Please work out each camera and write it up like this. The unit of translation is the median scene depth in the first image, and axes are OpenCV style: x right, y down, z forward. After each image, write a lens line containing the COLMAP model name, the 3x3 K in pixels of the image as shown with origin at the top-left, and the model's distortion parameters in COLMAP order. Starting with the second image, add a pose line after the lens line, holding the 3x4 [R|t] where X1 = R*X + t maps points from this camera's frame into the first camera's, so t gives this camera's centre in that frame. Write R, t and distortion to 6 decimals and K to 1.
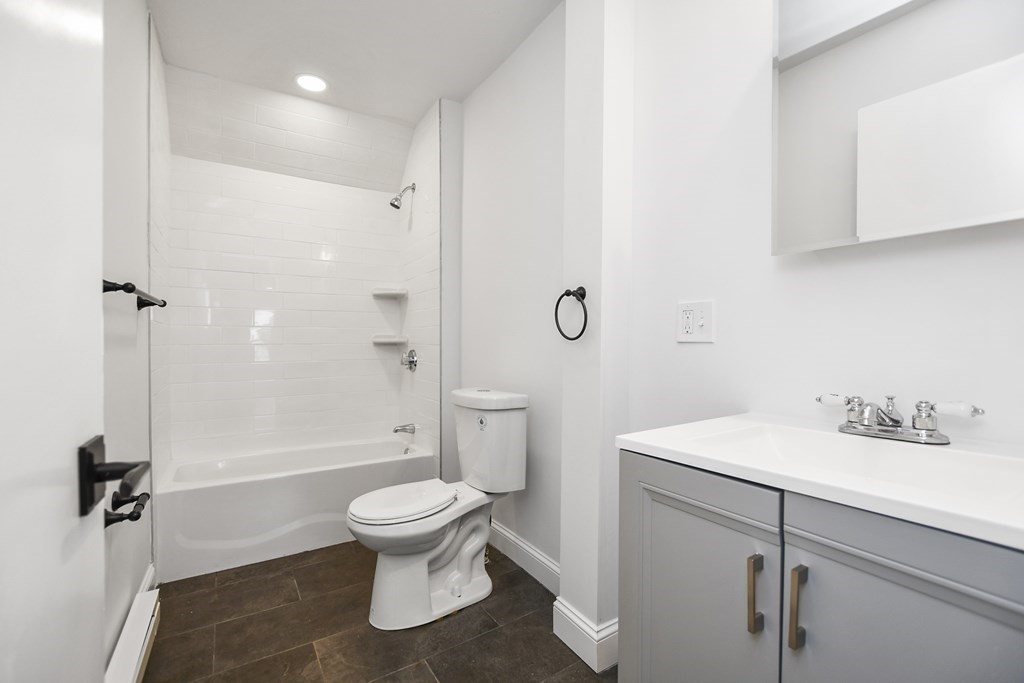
lens RADIAL K [[451.8, 0, 509.2], [0, 451.8, 343.9], [0, 0, 1]] dist [-0.016062, 0.006965]
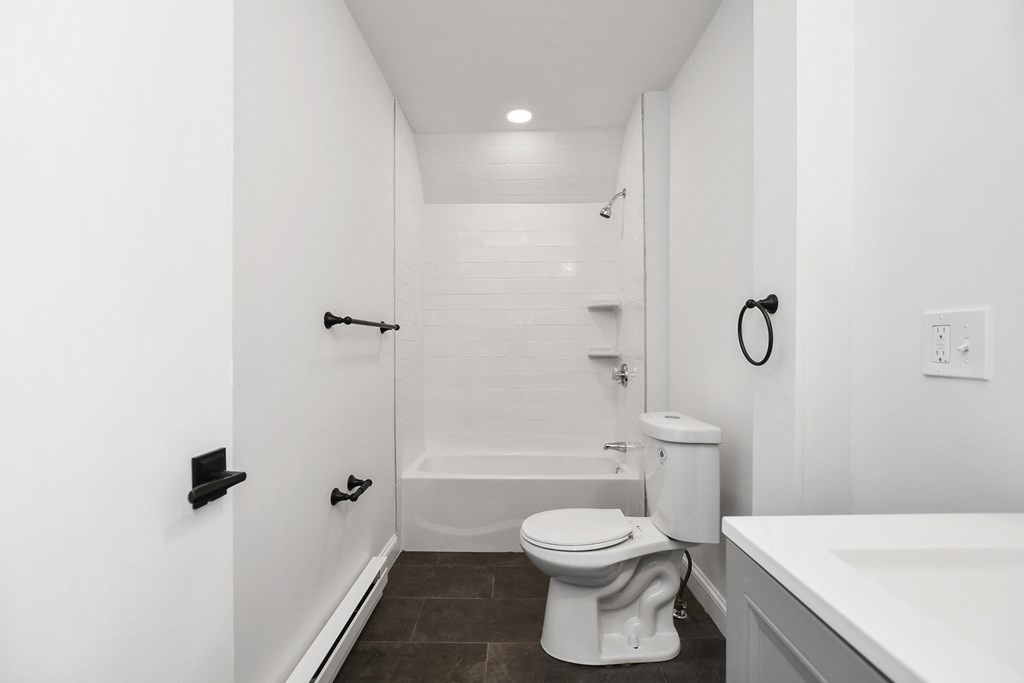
lens RADIAL K [[455.0, 0, 508.6], [0, 455.0, 344.3], [0, 0, 1]] dist [-0.007508, -0.000032]
pose [[0.834363, -0.004066, -0.551200, 0.168899], [-0.001258, 0.999956, -0.009281, -0.029011], [0.551214, 0.008437, 0.834321, 0.104127]]
